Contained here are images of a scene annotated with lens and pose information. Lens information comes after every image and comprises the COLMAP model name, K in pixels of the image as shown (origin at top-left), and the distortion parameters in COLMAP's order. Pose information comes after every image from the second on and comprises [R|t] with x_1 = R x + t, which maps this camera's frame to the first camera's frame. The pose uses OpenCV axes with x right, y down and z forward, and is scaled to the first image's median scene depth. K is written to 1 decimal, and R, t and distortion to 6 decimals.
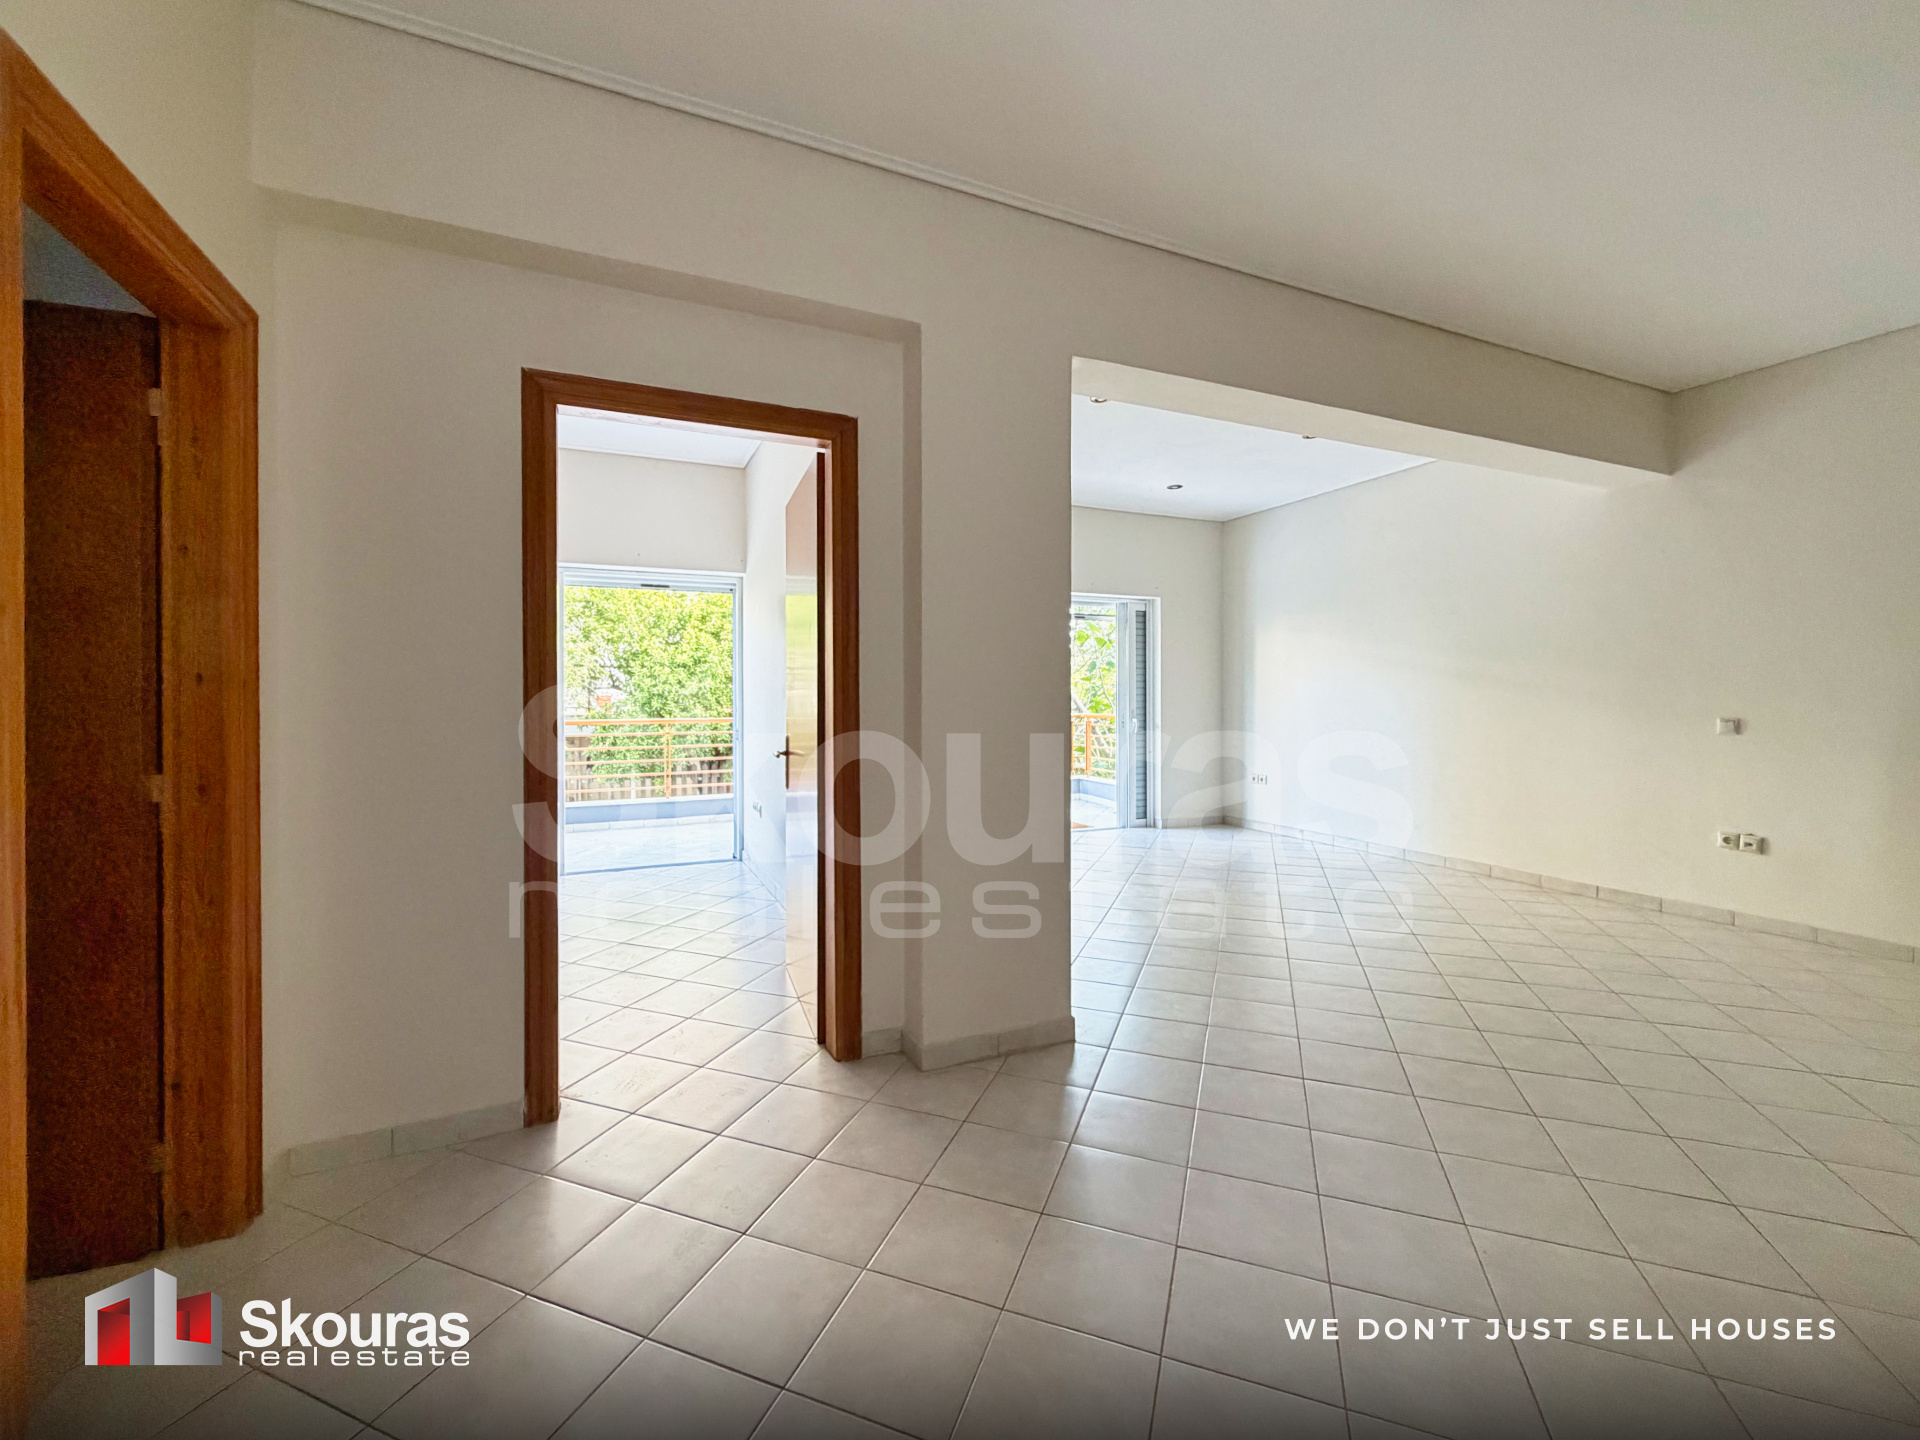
lens RADIAL K [[780.1, 0, 956.2], [0, 780.1, 701.8], [0, 0, 1]] dist [-0.001235, -0.000163]
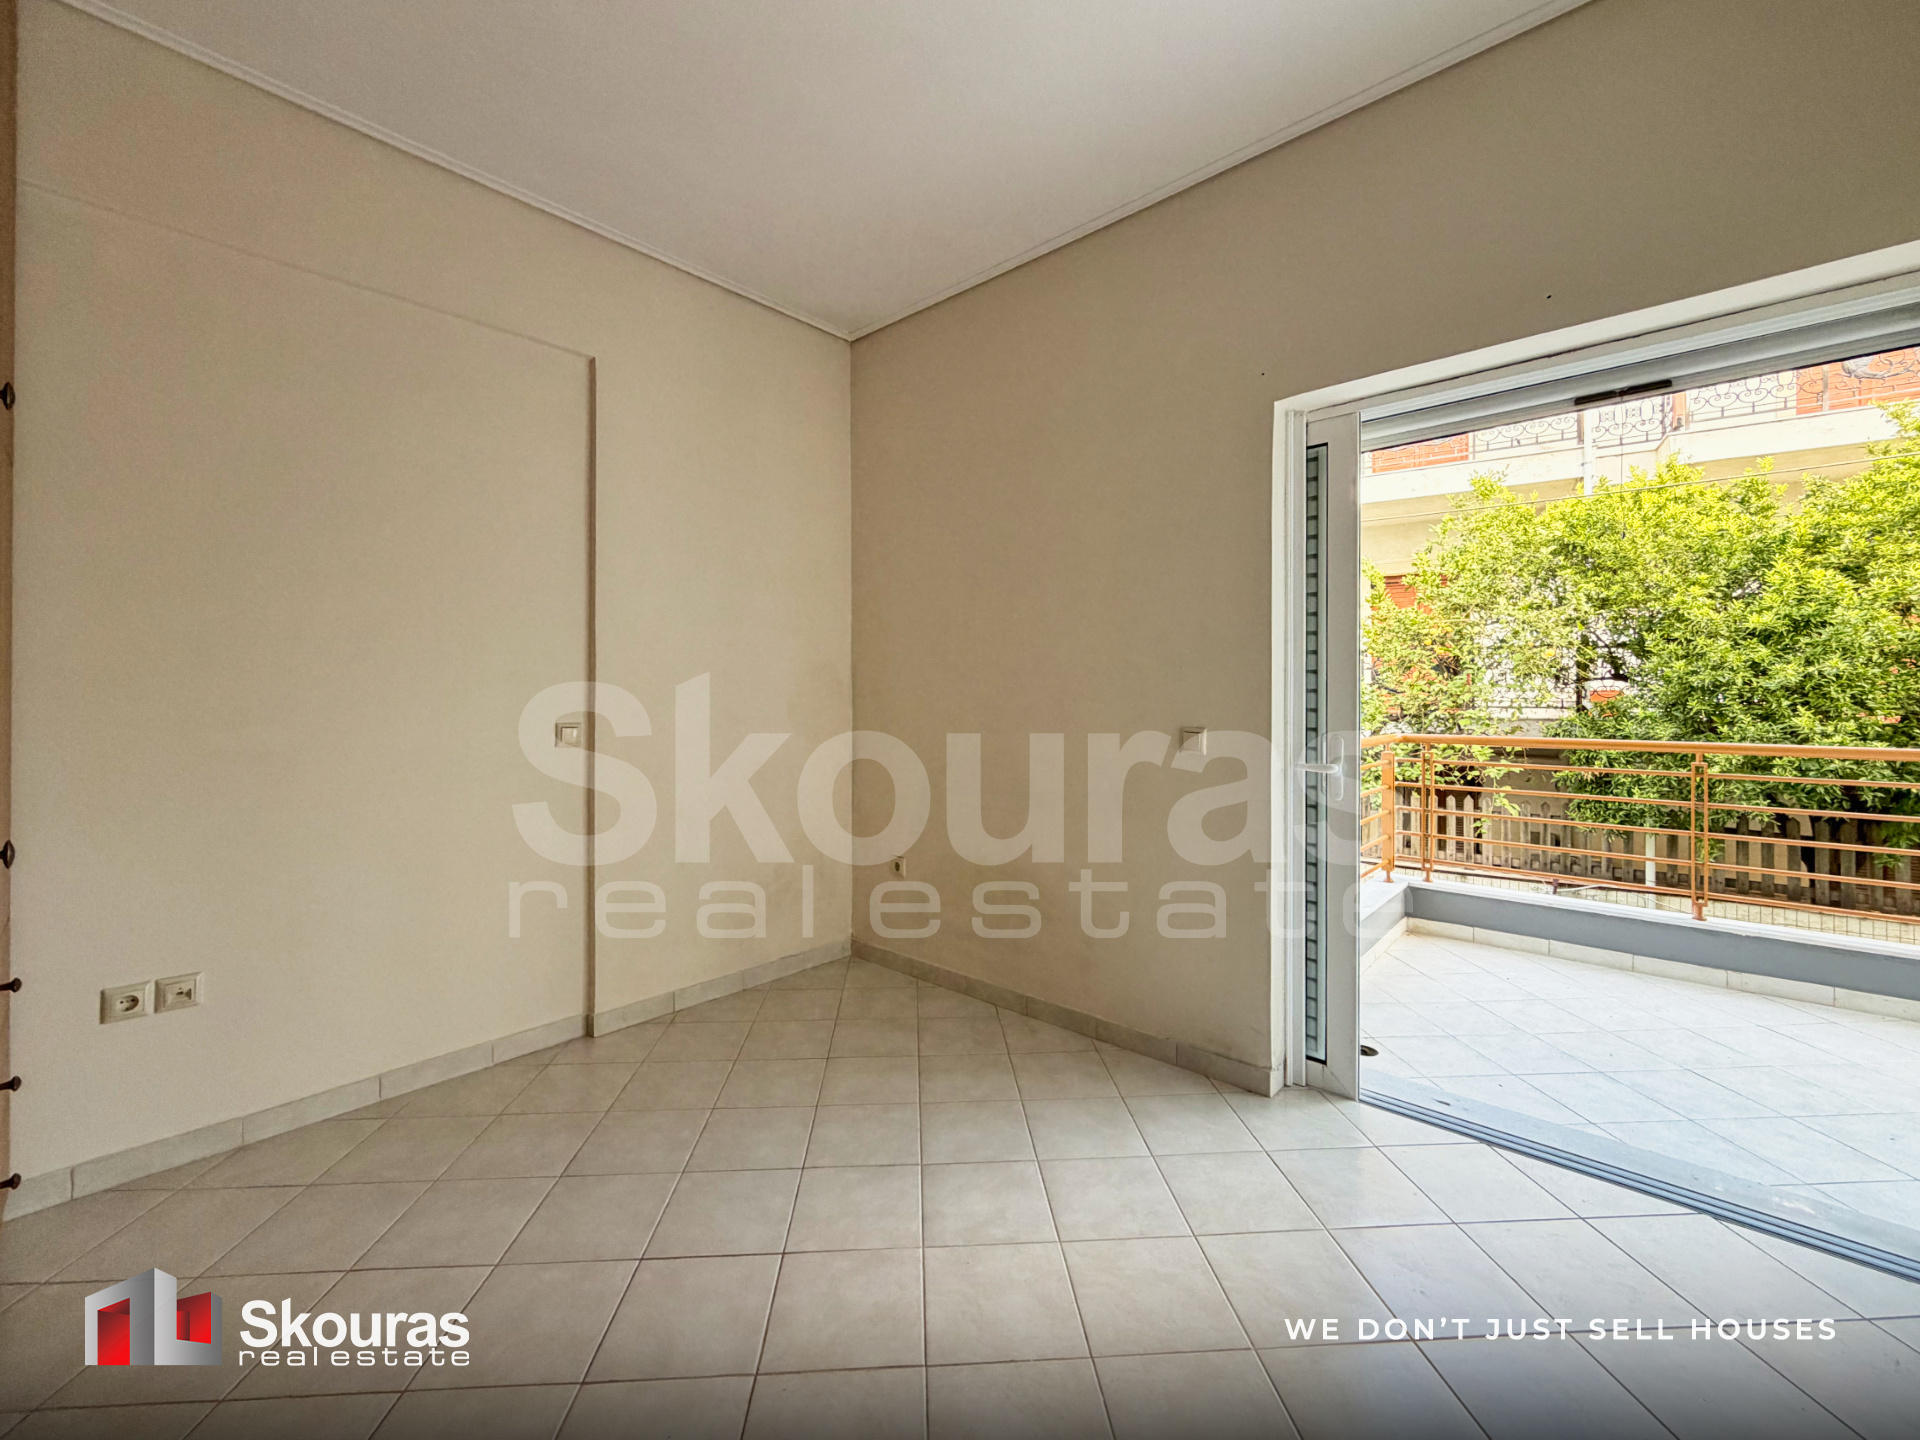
lens RADIAL K [[773.6, 0, 957.1], [0, 773.6, 691.8], [0, 0, 1]] dist [-0.000210, -0.000153]
pose [[0.404913, 0.002329, -0.914352, -0.089600], [-0.009028, 0.999958, -0.001451, -0.001118], [0.914311, 0.008842, 0.404917, 0.280941]]
